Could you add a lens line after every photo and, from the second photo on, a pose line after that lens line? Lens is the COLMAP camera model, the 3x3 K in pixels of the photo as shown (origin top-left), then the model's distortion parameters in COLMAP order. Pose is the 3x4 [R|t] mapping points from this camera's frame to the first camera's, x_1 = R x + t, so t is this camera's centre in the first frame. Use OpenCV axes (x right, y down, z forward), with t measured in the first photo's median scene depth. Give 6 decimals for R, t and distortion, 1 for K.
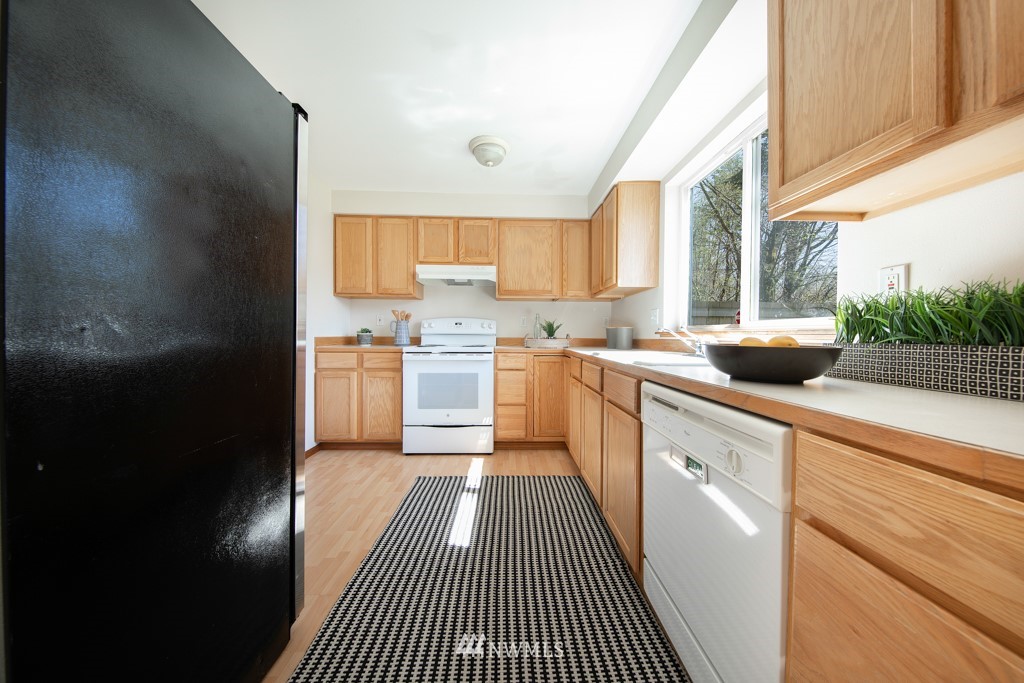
lens RADIAL K [[325.8, 0, 517.9], [0, 325.8, 341.3], [0, 0, 1]] dist [-0.004551, -0.001960]
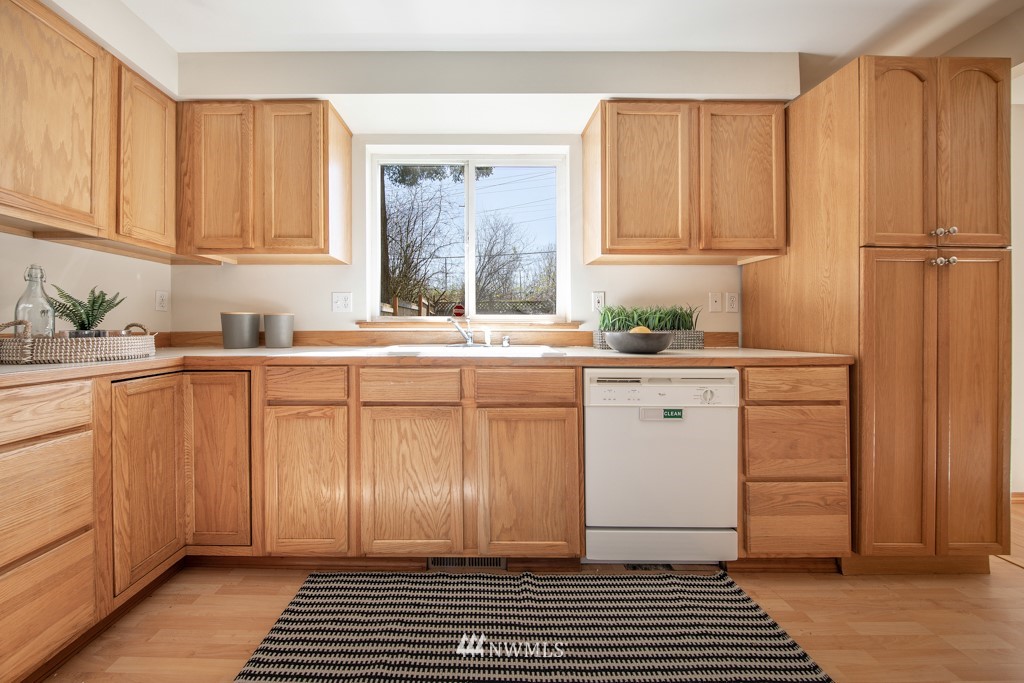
lens RADIAL K [[325.8, 0, 481.3], [0, 325.8, 328.5], [0, 0, 1]] dist [-0.004551, -0.001960]
pose [[0.037565, -0.010063, 0.999244, -0.280421], [0.019542, 0.999765, 0.009334, -0.011399], [-0.999103, 0.019177, 0.037753, 0.519811]]
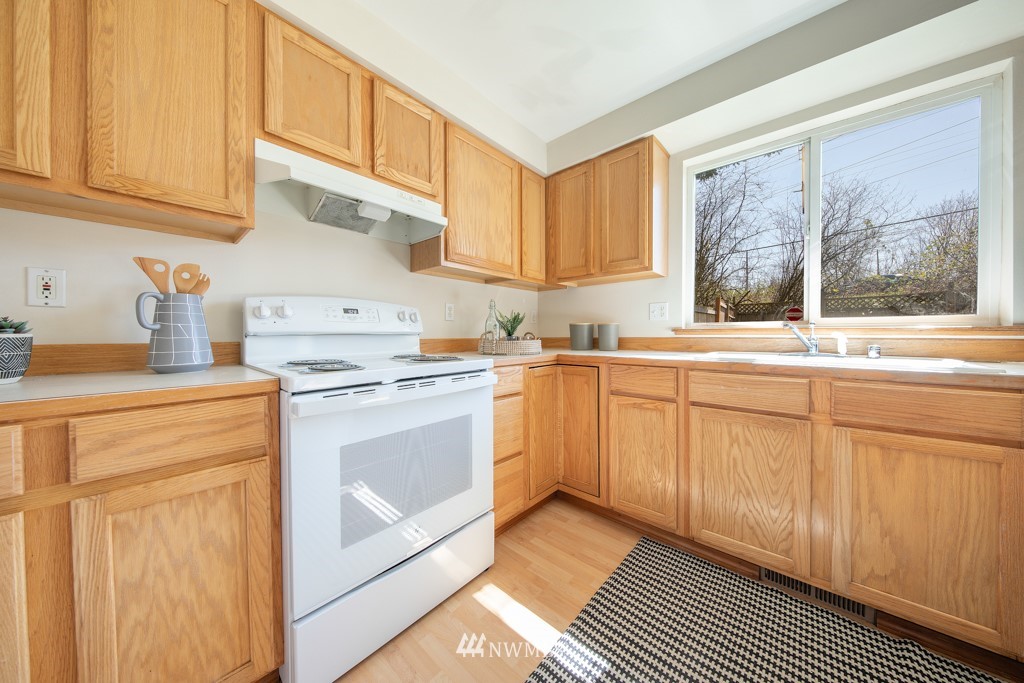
lens RADIAL K [[325.8, 0, 515.9], [0, 325.8, 341.2], [0, 0, 1]] dist [-0.004551, -0.001960]
pose [[0.683396, -0.024846, 0.729625, -0.381267], [0.022336, 0.999664, 0.013120, -0.013593], [-0.729706, 0.007331, 0.683722, 0.557570]]
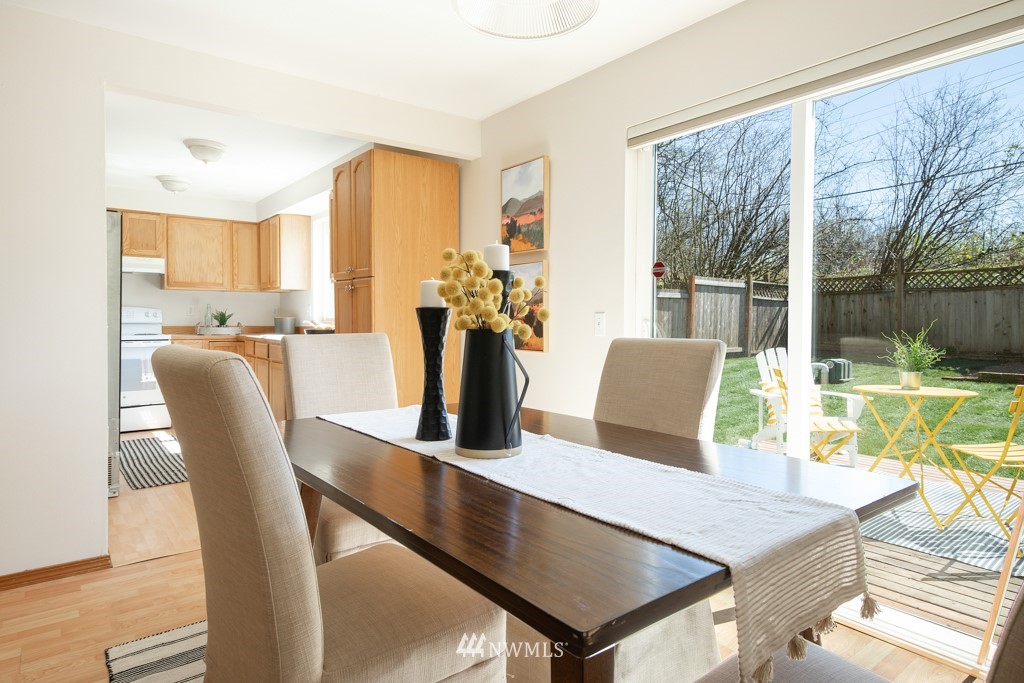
lens RADIAL K [[576.7, 0, 516.0], [0, 576.7, 335.1], [0, 0, 1]] dist [-0.003014, 0.000415]
pose [[0.804641, -0.018669, 0.593468, -0.268471], [0.010460, 0.999796, 0.017268, -0.002933], [-0.593670, -0.007687, 0.804672, -1.211039]]
